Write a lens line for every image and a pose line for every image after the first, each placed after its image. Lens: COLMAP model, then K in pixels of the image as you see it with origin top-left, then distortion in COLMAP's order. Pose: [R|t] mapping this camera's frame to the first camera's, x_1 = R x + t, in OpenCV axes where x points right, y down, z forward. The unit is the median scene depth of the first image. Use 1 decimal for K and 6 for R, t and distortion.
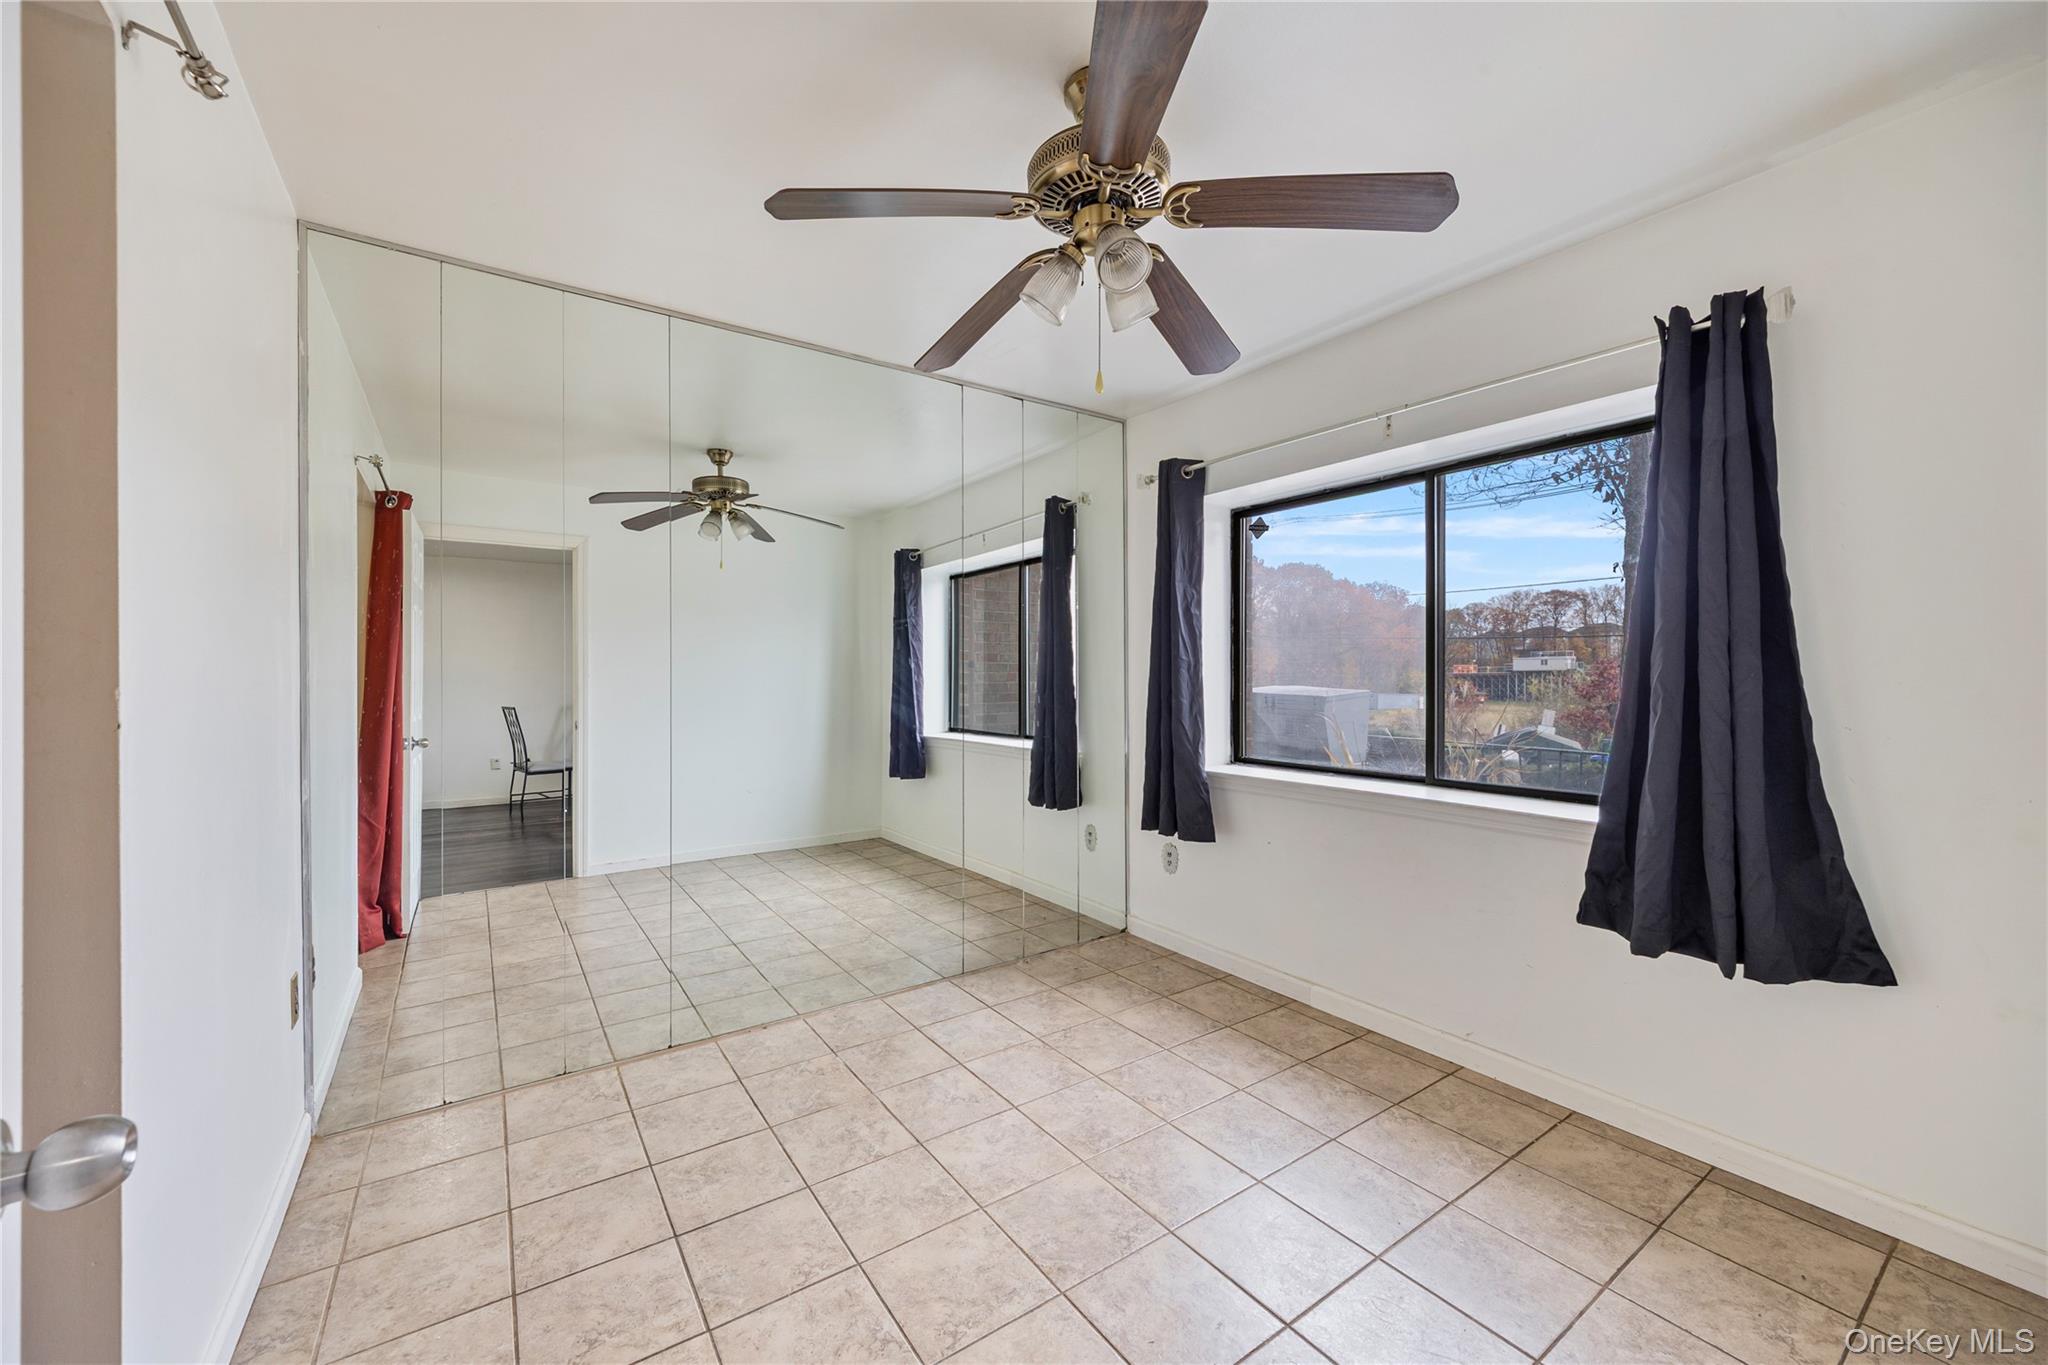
lens RADIAL K [[791.2, 0, 1024.0], [0, 791.2, 682.5], [0, 0, 1]] dist [-0.000469, -0.000033]
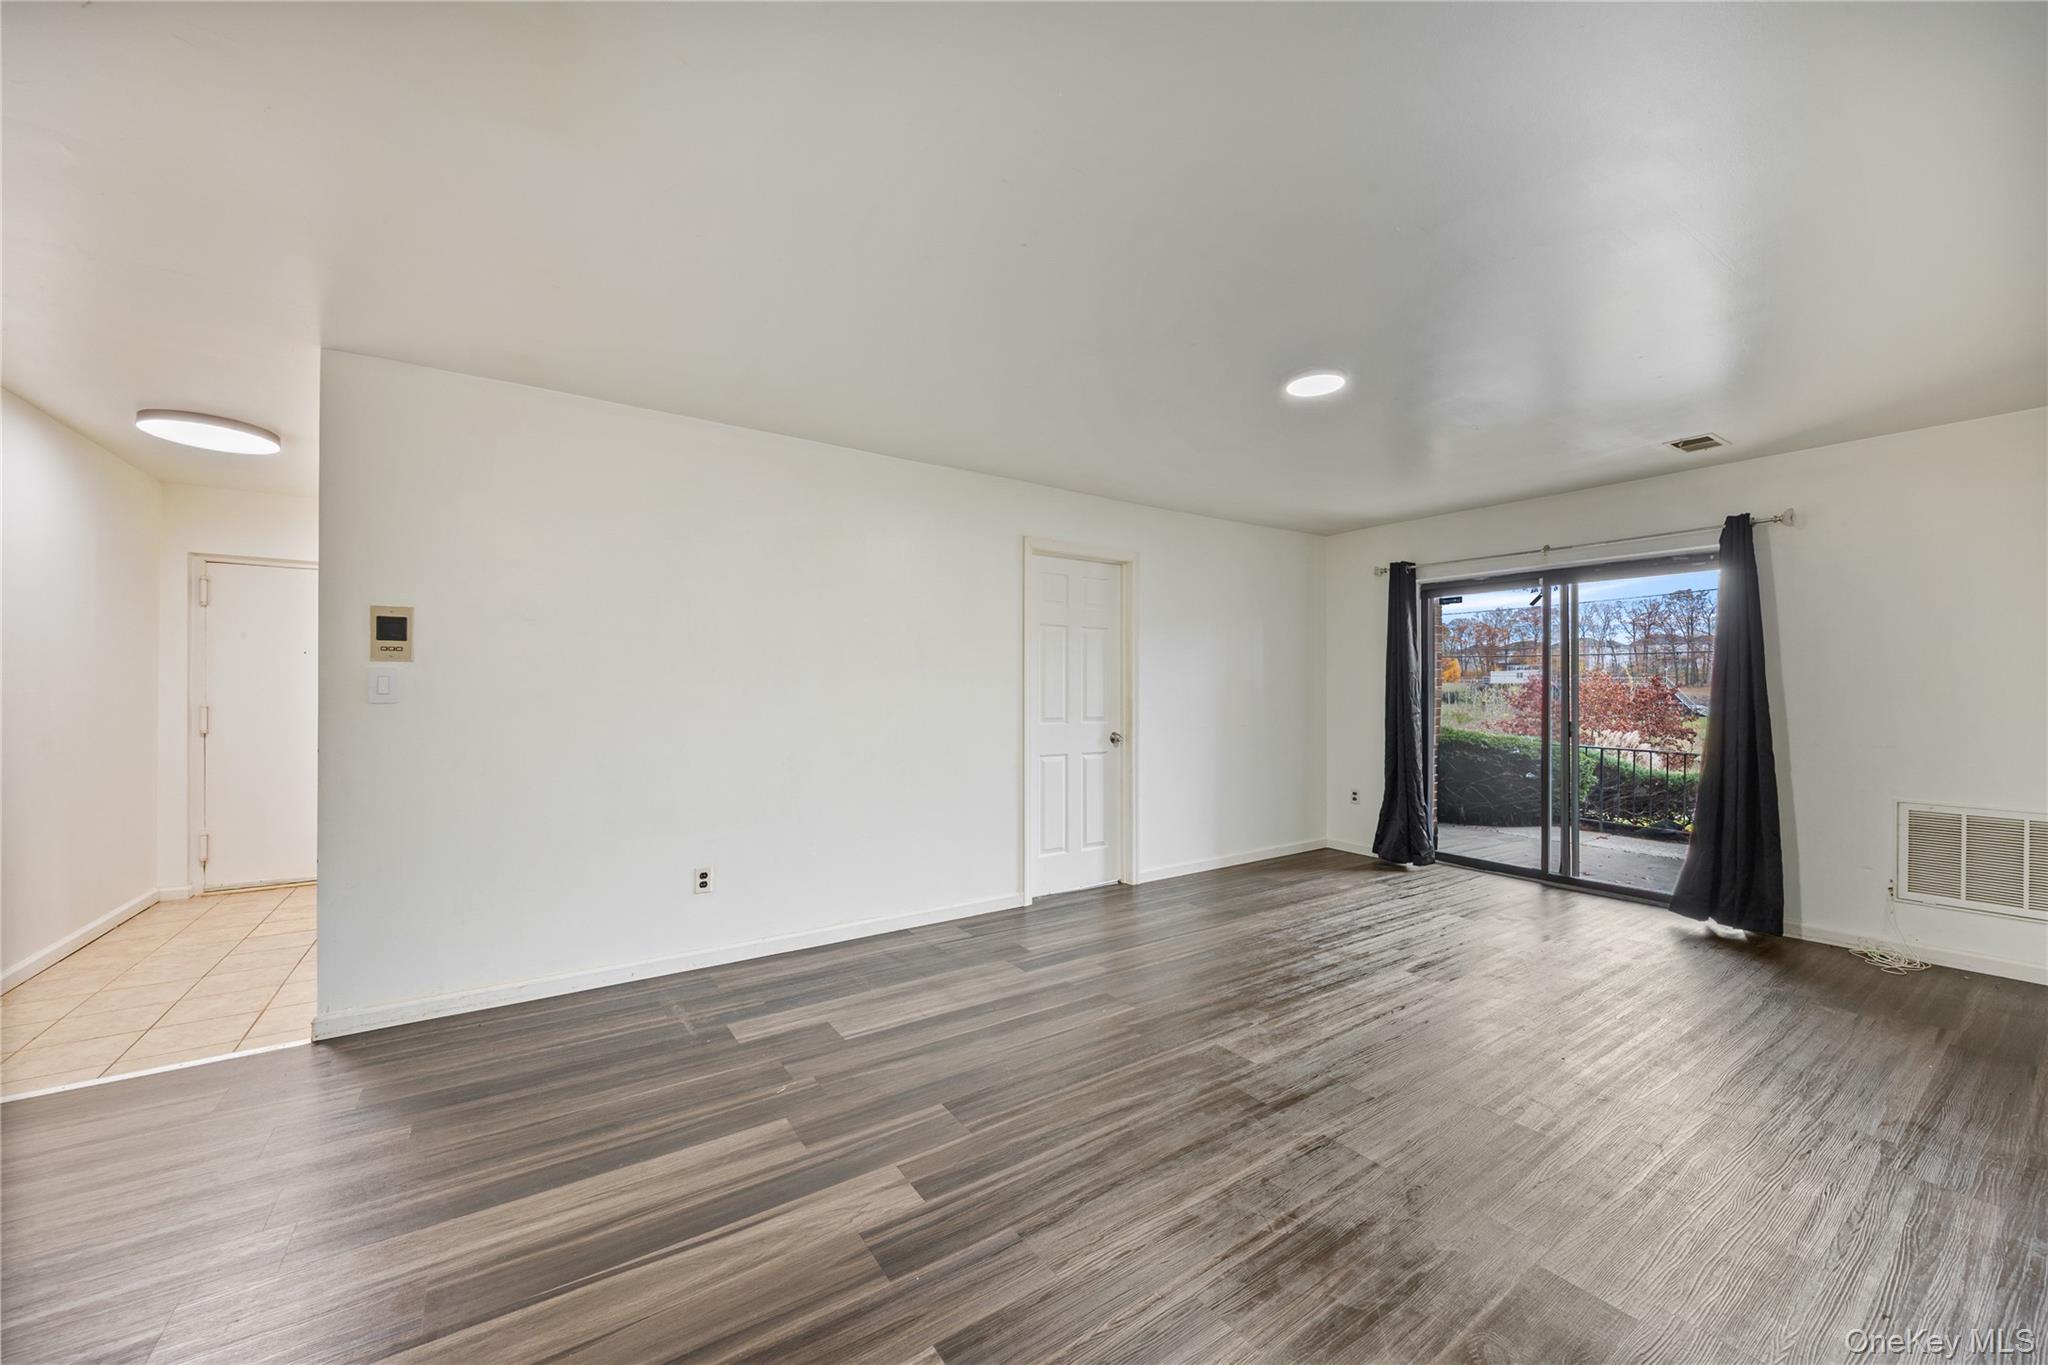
lens RADIAL K [[765.5, 0, 1024.0], [0, 765.5, 682.5], [0, 0, 1]] dist [-0.002078, -0.000277]
pose [[0.999966, -0.003409, 0.007495, -0.643736], [0.003533, 0.999855, -0.016667, 0.005558], [-0.007437, 0.016693, 0.999833, -0.656607]]
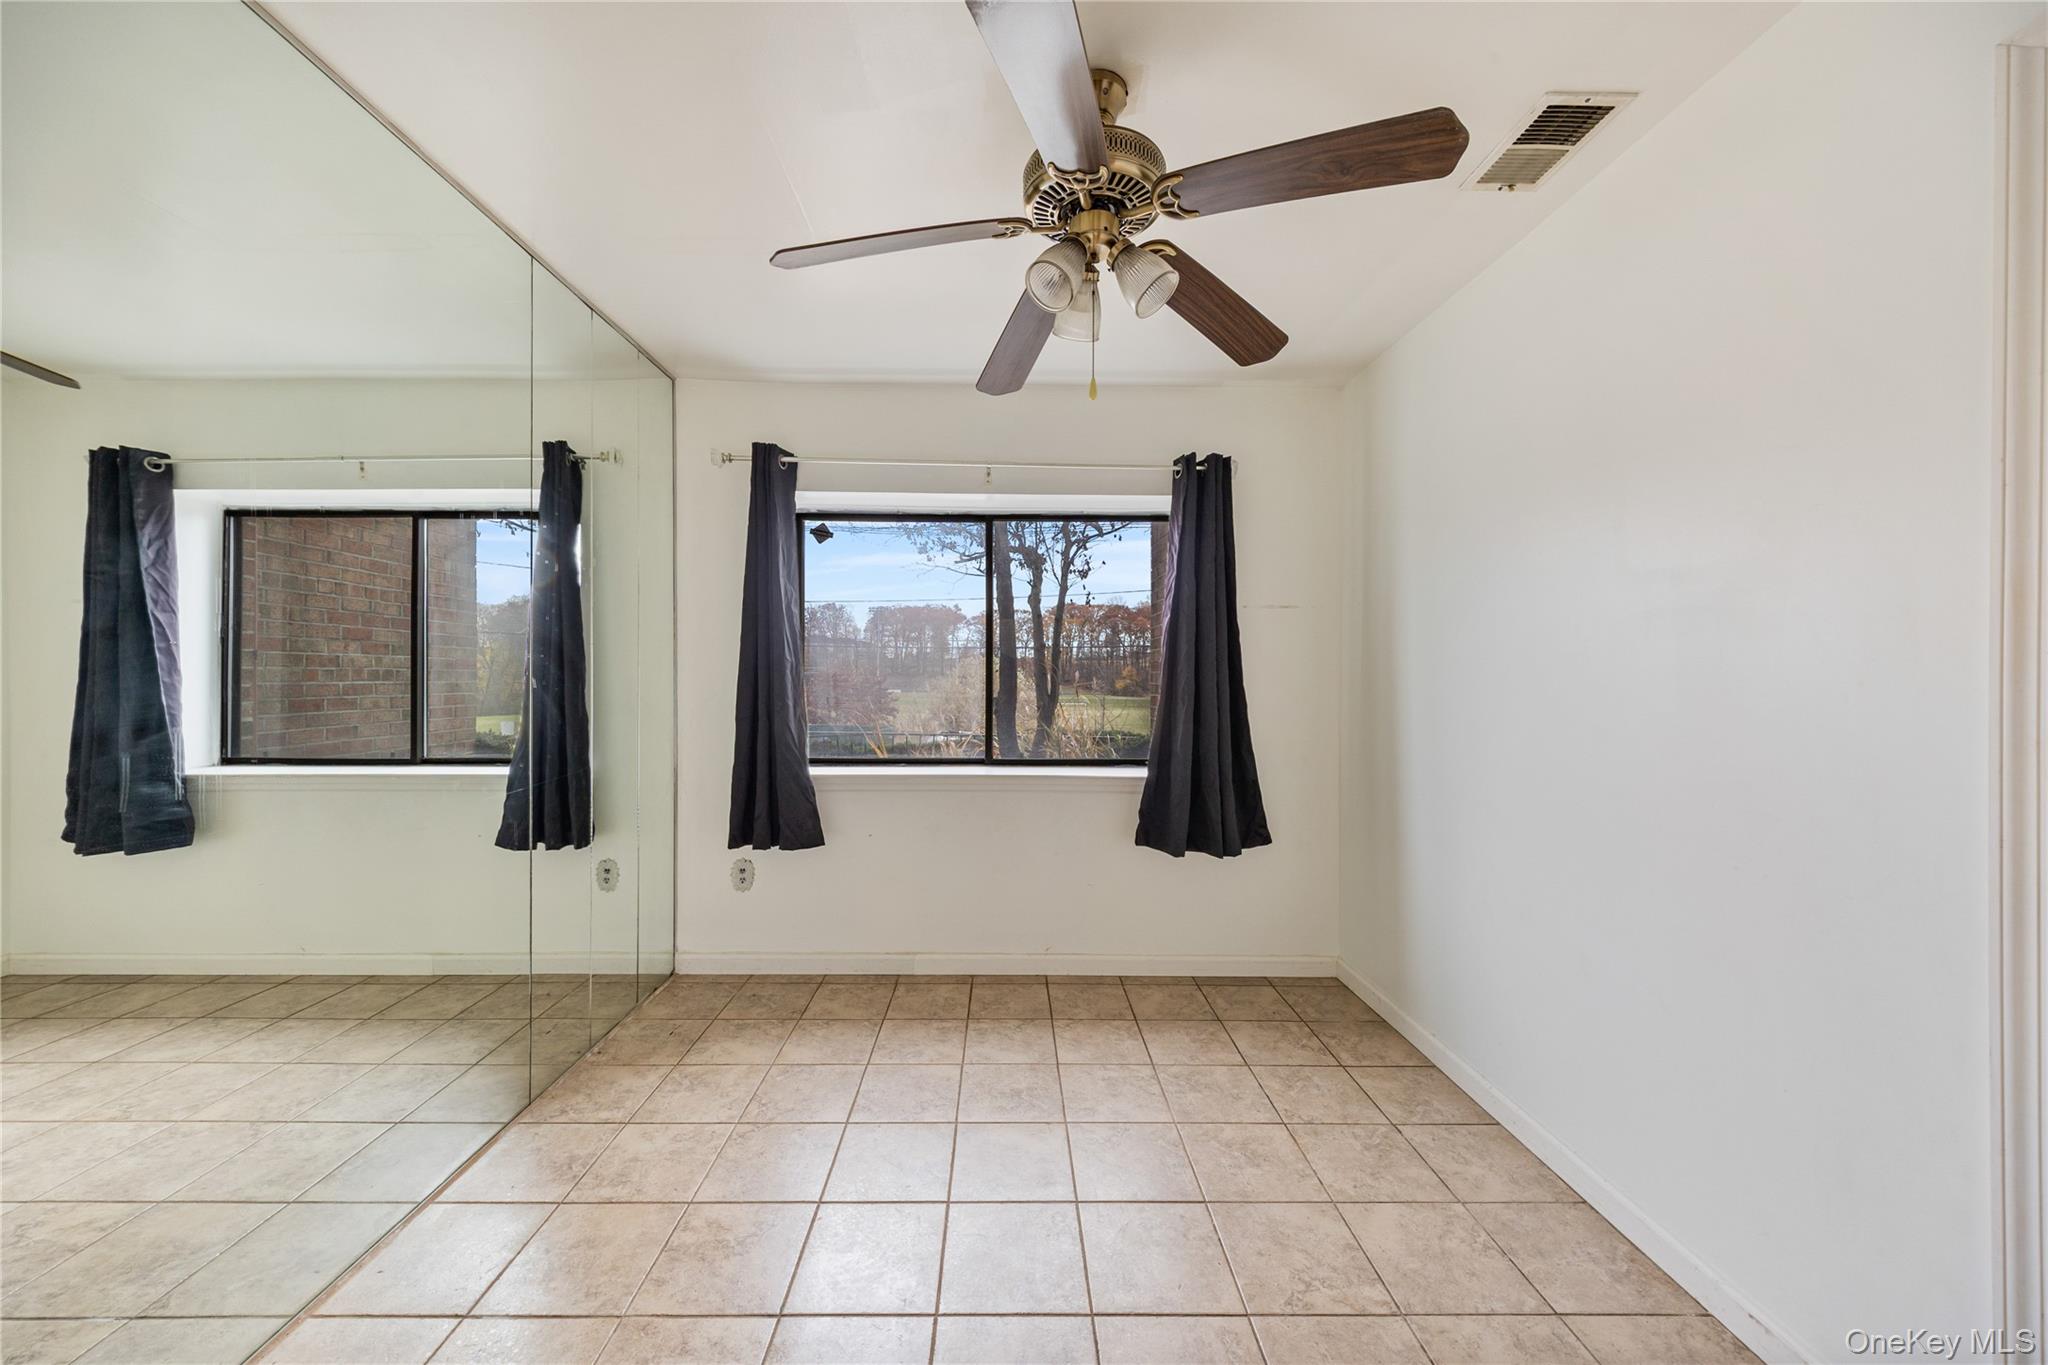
lens RADIAL K [[724.7, 0, 1024.0], [0, 724.7, 682.5], [0, 0, 1]] dist [0.030042, -0.012719]
pose [[0.557926, -0.003693, 0.829883, -0.357398], [-0.000024, 0.999990, 0.004466, -0.006113], [-0.829891, -0.002512, 0.557920, 0.269387]]
